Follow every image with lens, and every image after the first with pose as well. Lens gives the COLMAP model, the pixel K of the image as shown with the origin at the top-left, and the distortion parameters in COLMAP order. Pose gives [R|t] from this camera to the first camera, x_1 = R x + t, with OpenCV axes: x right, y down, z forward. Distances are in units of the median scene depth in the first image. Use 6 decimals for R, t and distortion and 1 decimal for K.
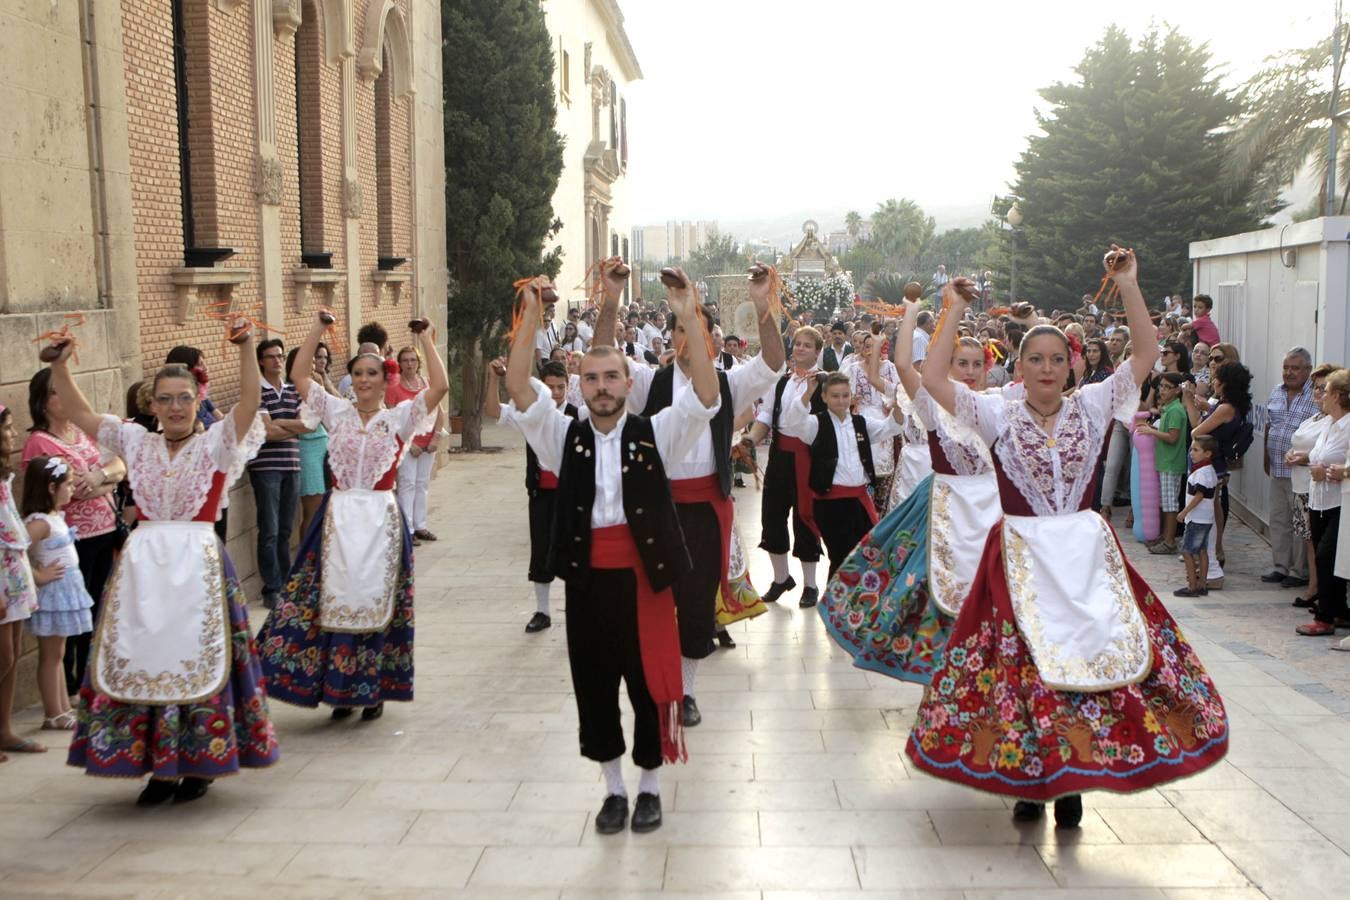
lens RADIAL K [[1432.0, 0, 709.8], [0, 1432.0, 491.3], [0, 0, 1]] dist [-0.106093, 0.109146]
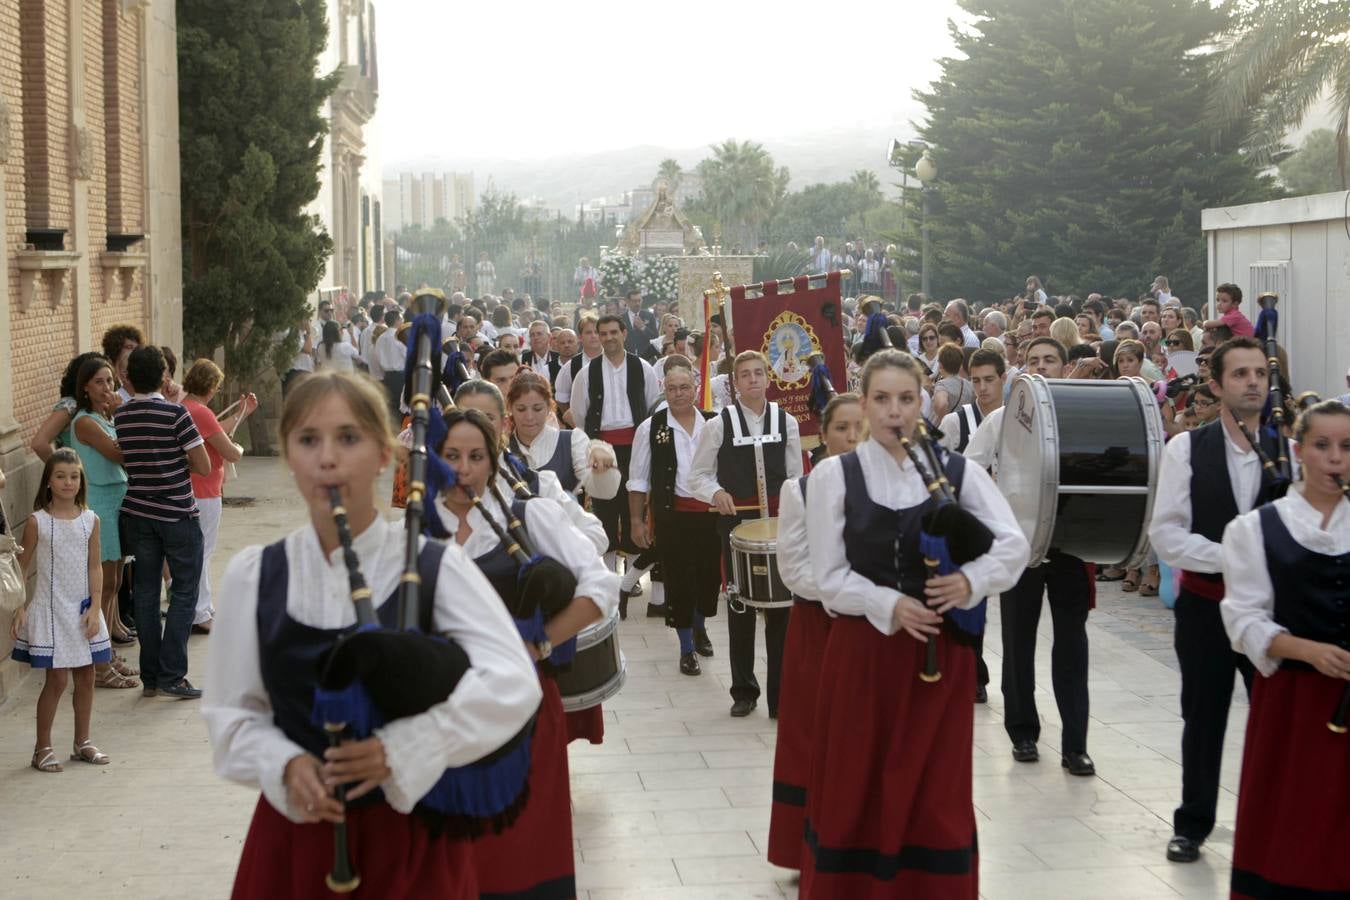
lens RADIAL K [[2056.1, 0, 675.4], [0, 2056.1, 443.9], [0, 0, 1]] dist [-0.030860, 0.095085]
pose [[0.994494, -0.012919, 0.103994, -0.058501], [0.018691, 0.998327, -0.054719, 0.003033], [-0.103113, 0.056362, 0.993072, -0.050443]]
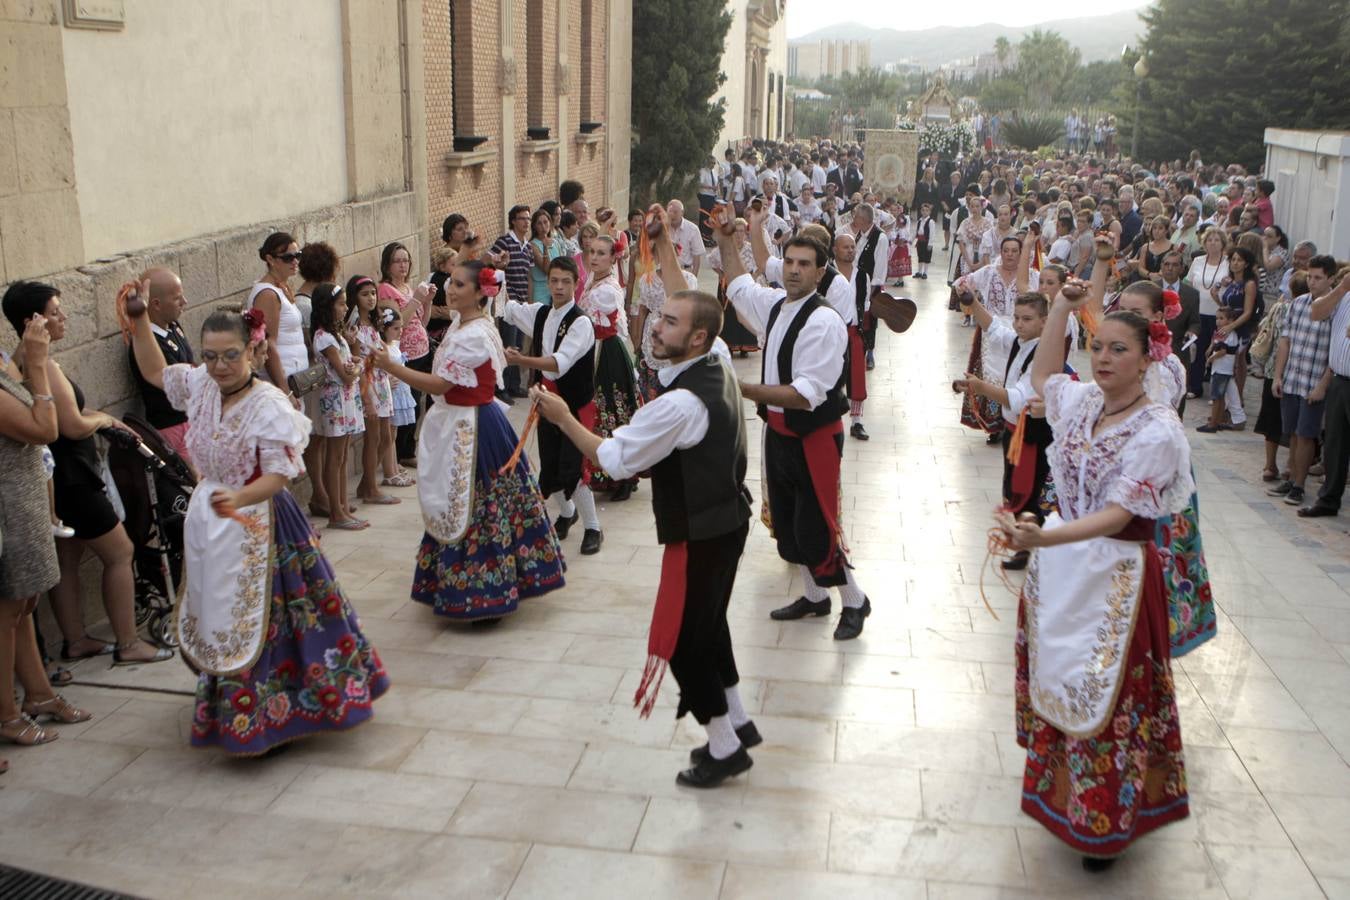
lens RADIAL K [[1351.8, 0, 697.8], [0, 1351.8, 479.2], [0, 0, 1]] dist [-0.126869, 0.134359]
pose [[0.992993, 0.054177, -0.105019, 0.006278], [-0.039640, 0.989933, 0.135874, -0.021227], [0.111323, -0.130759, 0.985144, -0.174704]]
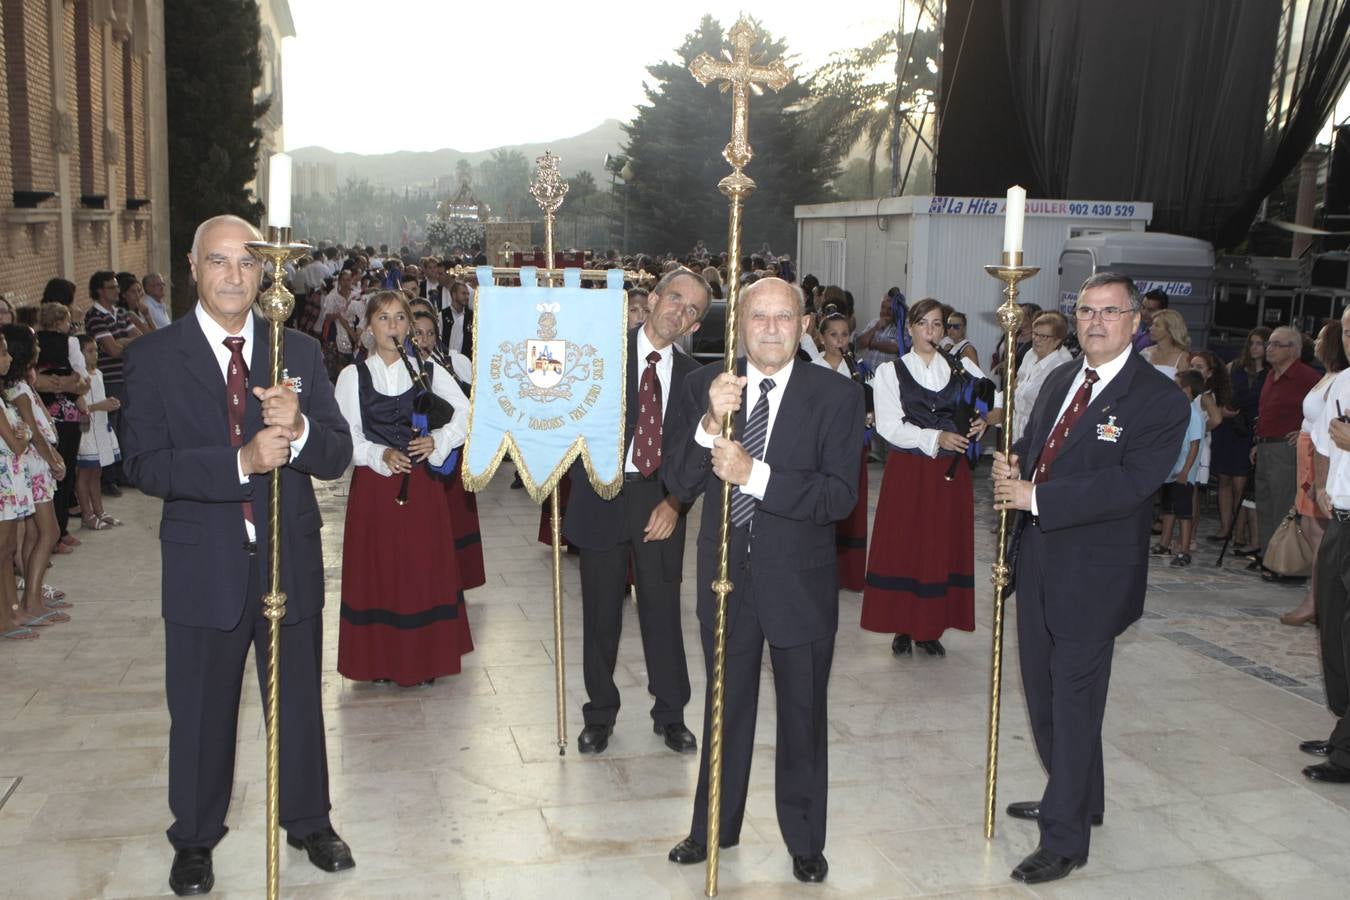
lens RADIAL K [[1266.6, 0, 675.0], [0, 1266.6, 450.0], [0, 0, 1]] dist [-0.109254, 0.110475]
pose [[0.963730, -0.015416, 0.266433, -0.079251], [0.006611, 0.999403, 0.033912, 0.005972], [-0.266797, -0.030920, 0.963257, -0.083467]]
